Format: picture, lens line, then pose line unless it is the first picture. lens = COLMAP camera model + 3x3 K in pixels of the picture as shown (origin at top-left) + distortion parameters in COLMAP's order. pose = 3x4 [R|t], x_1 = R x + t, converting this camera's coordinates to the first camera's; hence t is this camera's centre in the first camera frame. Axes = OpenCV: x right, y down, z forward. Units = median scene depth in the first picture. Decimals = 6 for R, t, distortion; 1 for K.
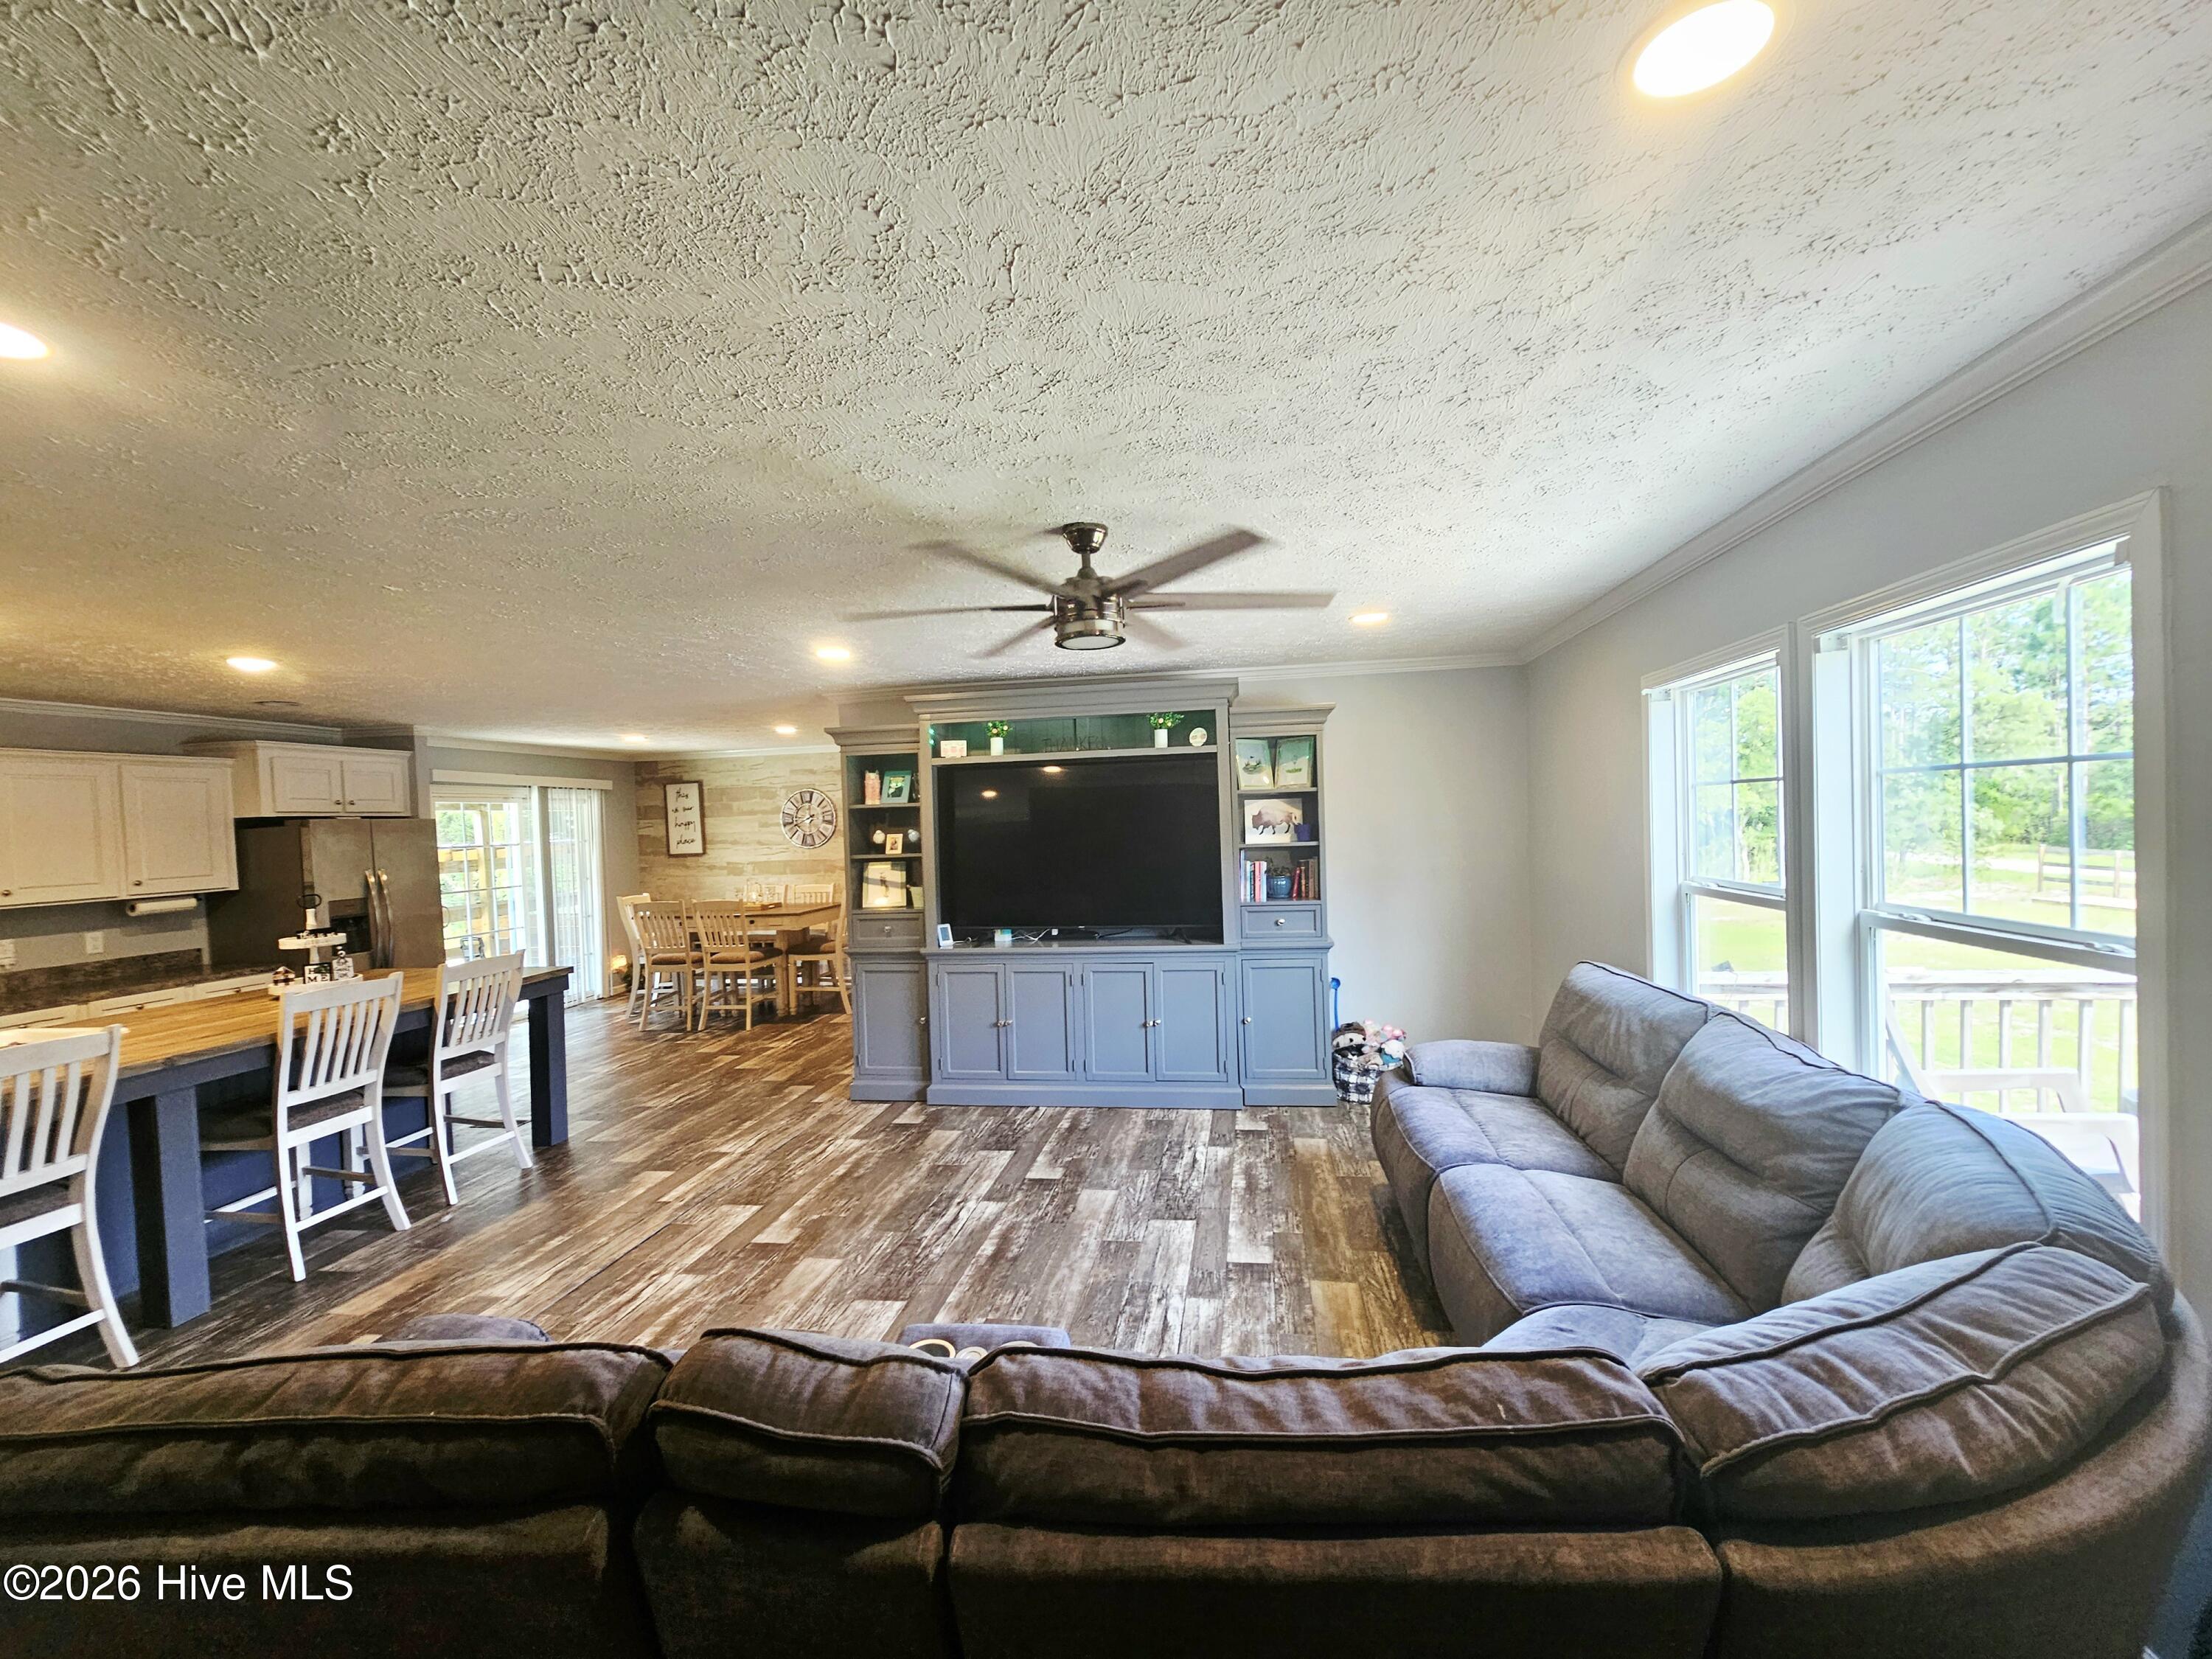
lens RADIAL K [[905.6, 0, 1111.7], [0, 905.6, 845.6], [0, 0, 1]] dist [-0.001813, -0.000542]
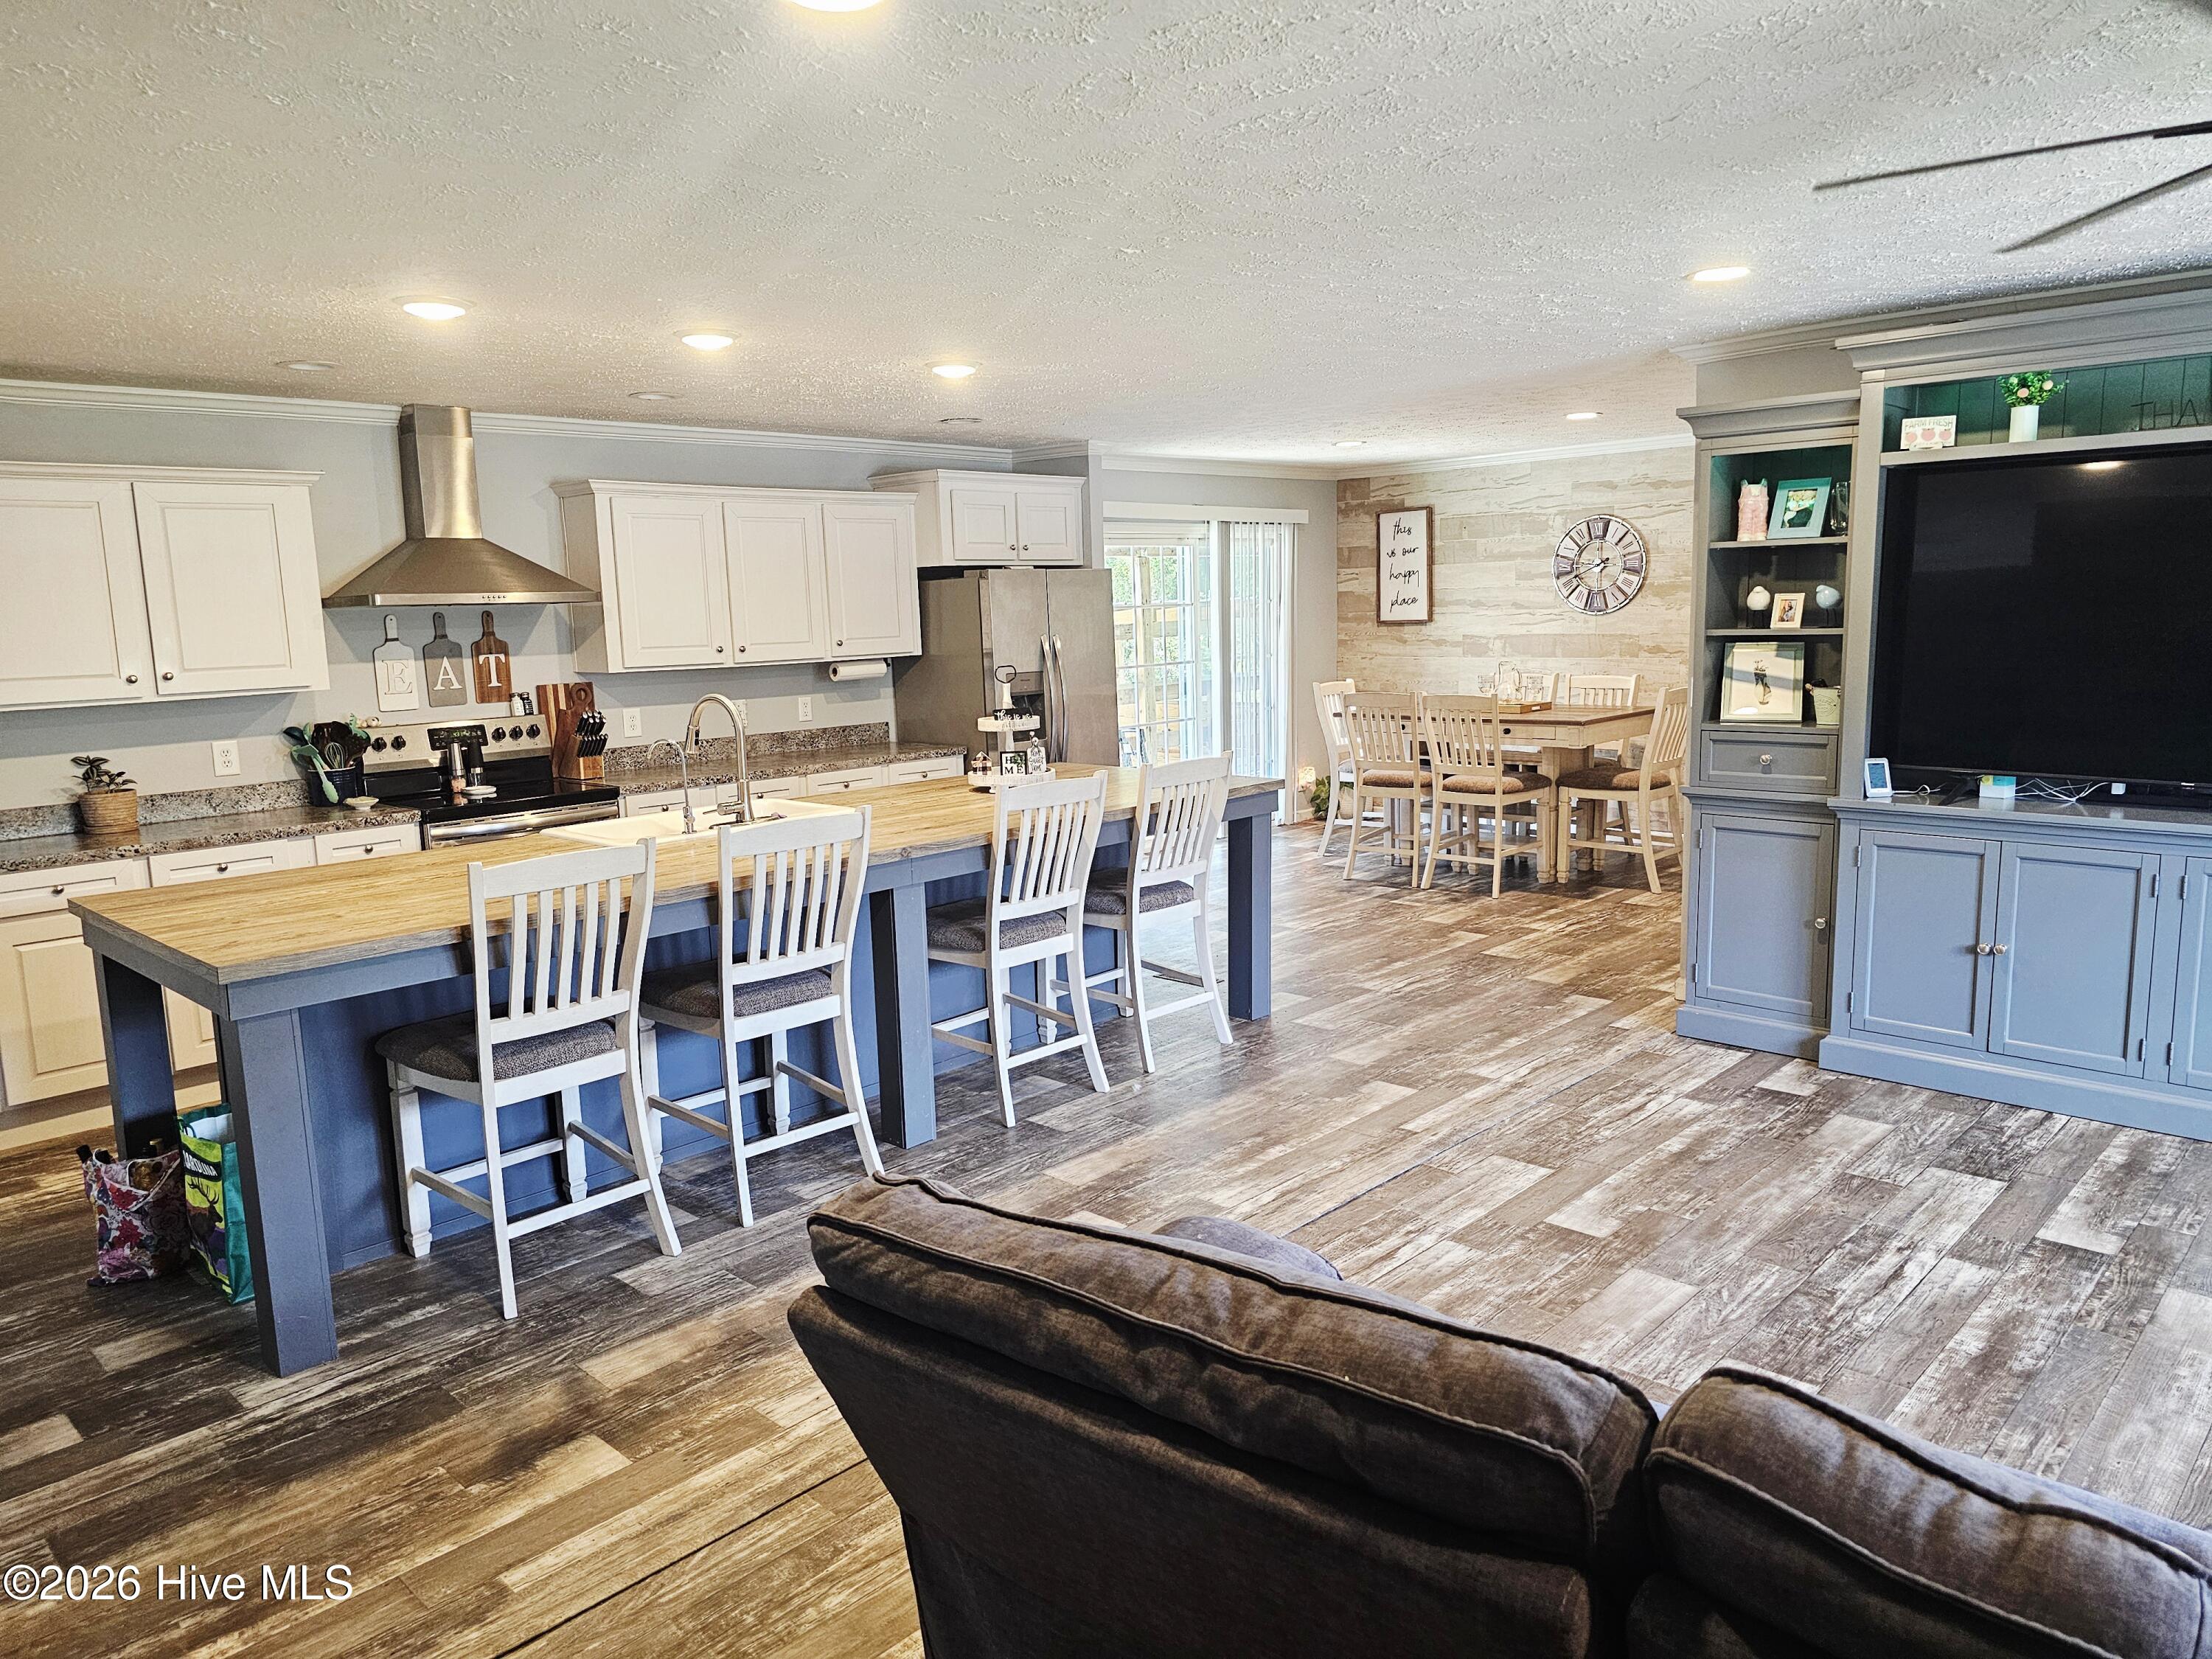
lens RADIAL K [[1473.2, 0, 1095.2], [0, 1473.2, 800.2], [0, 0, 1]] dist [0.060608, -0.051751]
pose [[0.815090, 0.090987, -0.572145, -0.053109], [-0.017207, 0.990957, 0.133075, -0.001230], [0.579079, -0.098623, 0.809284, -0.021204]]
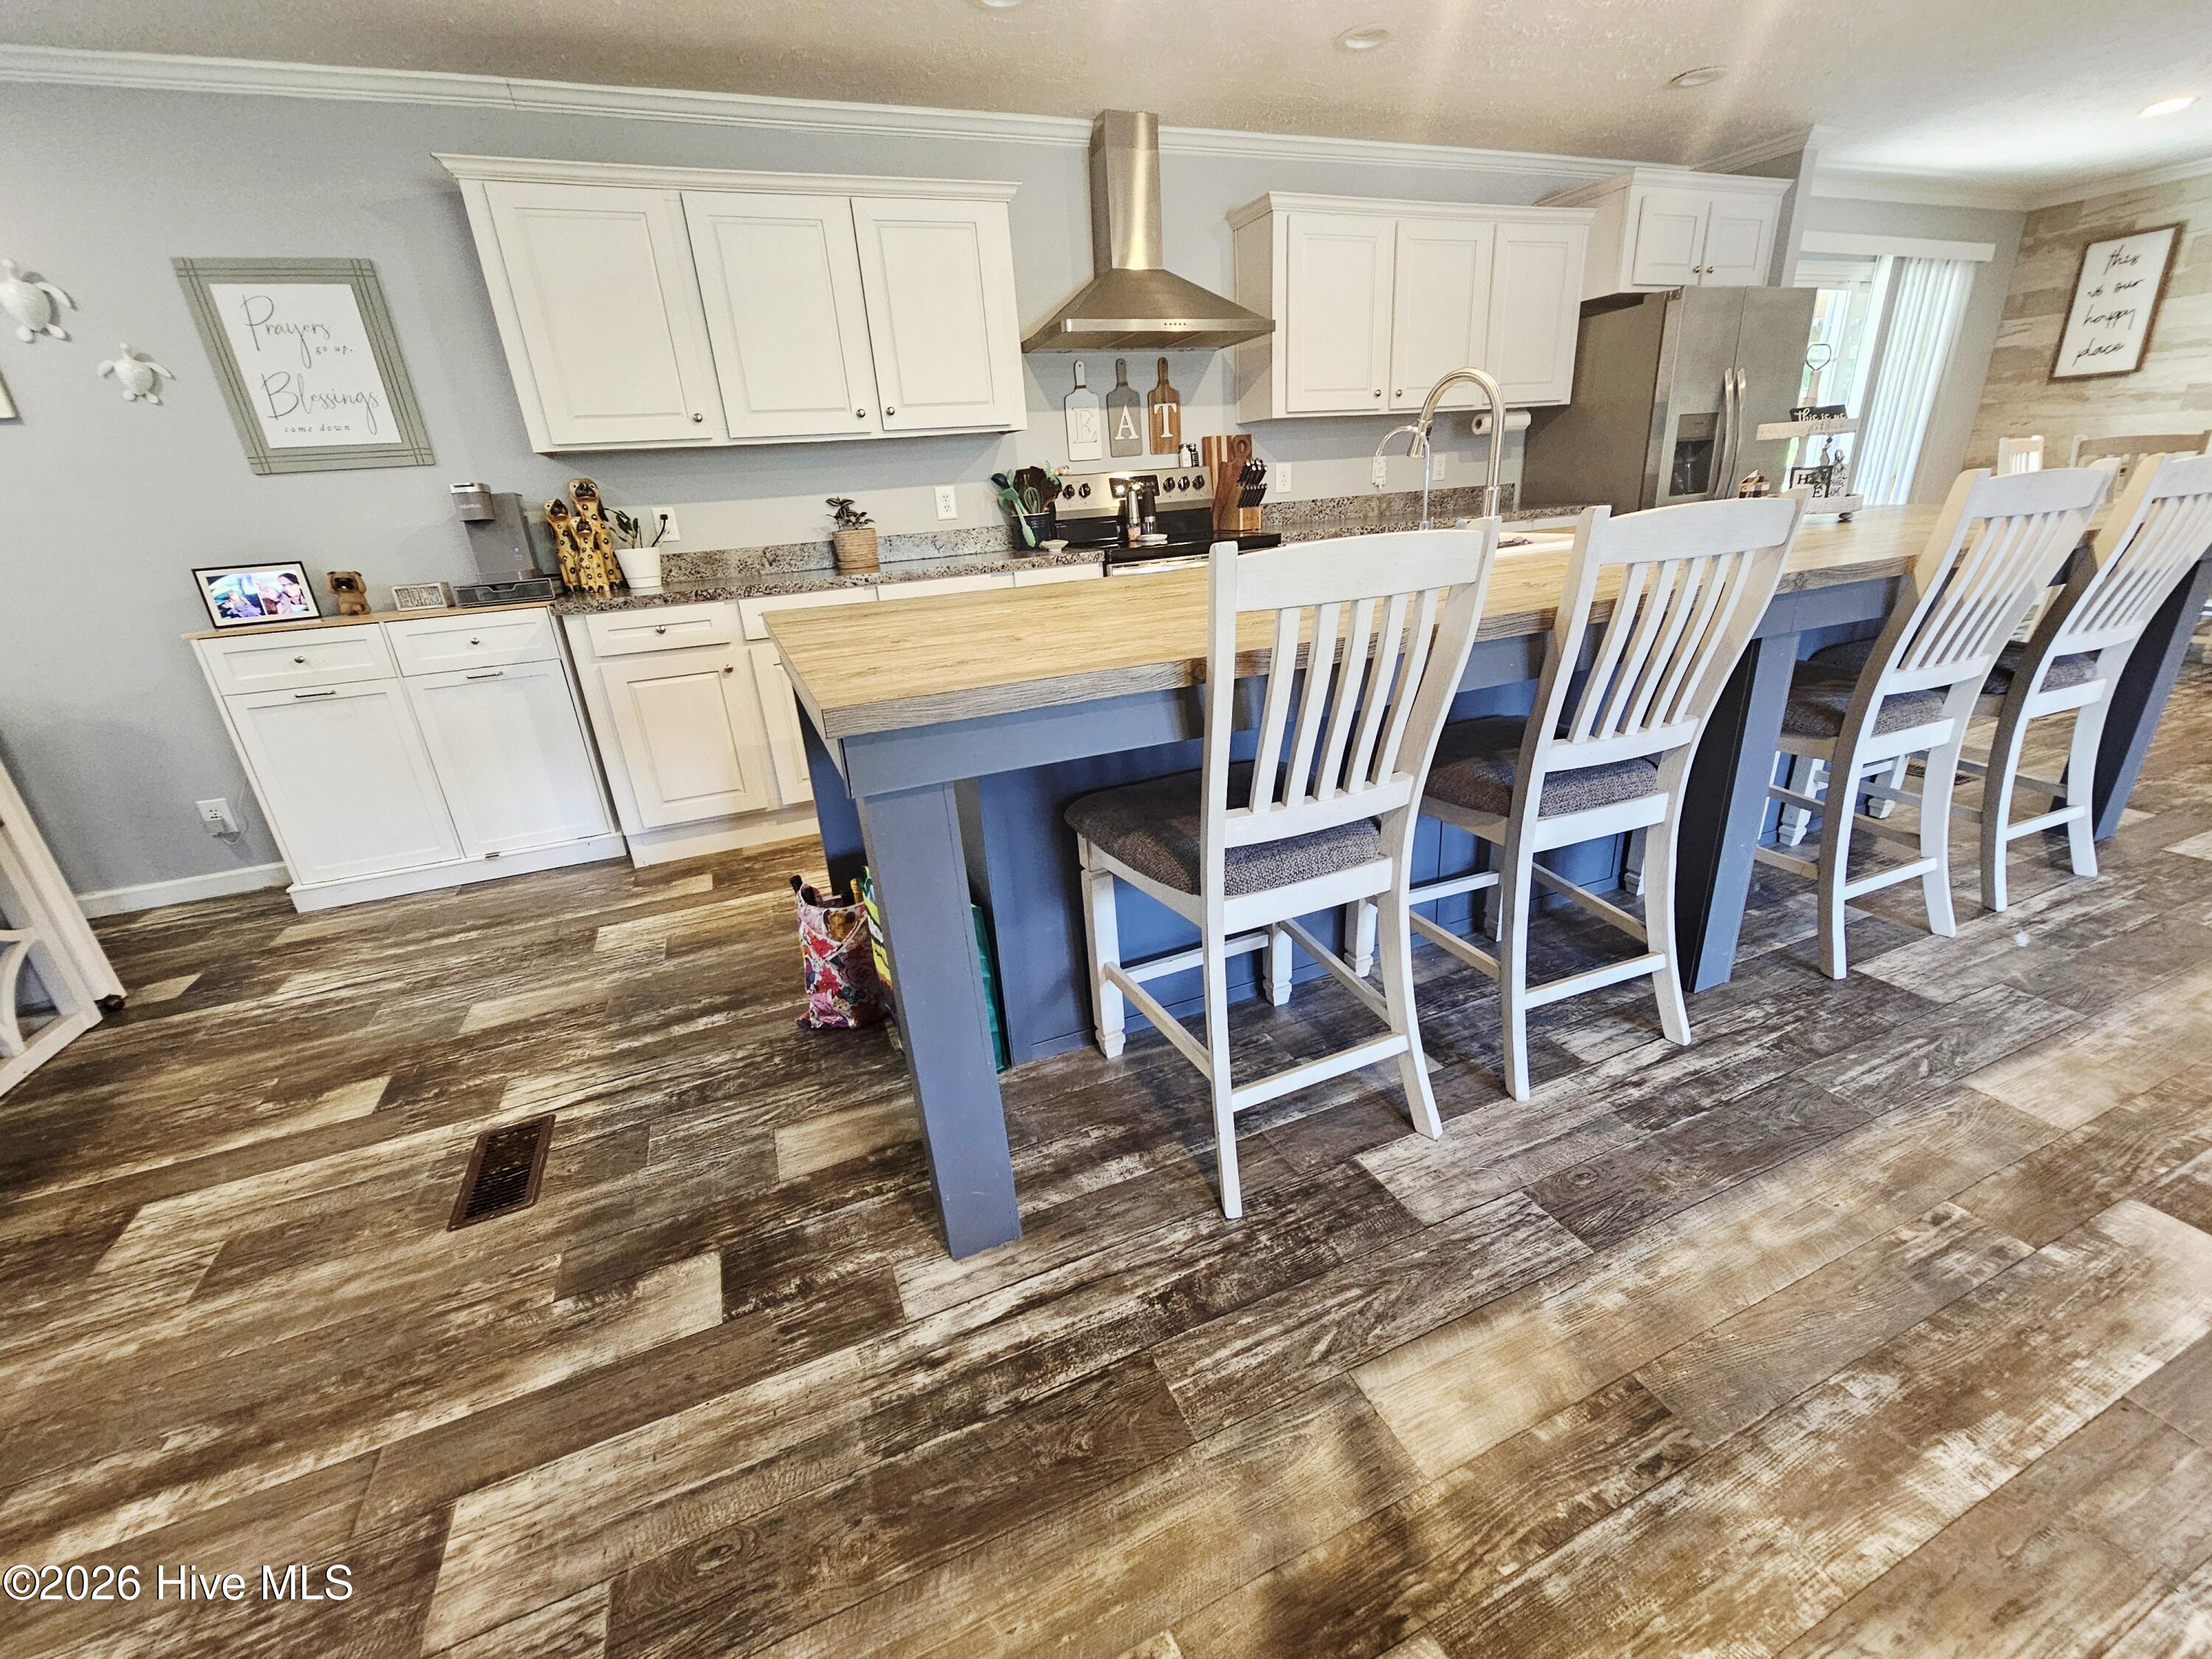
lens RADIAL K [[899.7, 0, 1100.8], [0, 899.7, 845.0], [0, 0, 1]] dist [0.005707, -0.004691]
pose [[0.516899, 0.322108, -0.793134, -0.471505], [0.020758, 0.921519, 0.387777, 0.101302], [0.855795, -0.216905, 0.469646, 0.205678]]
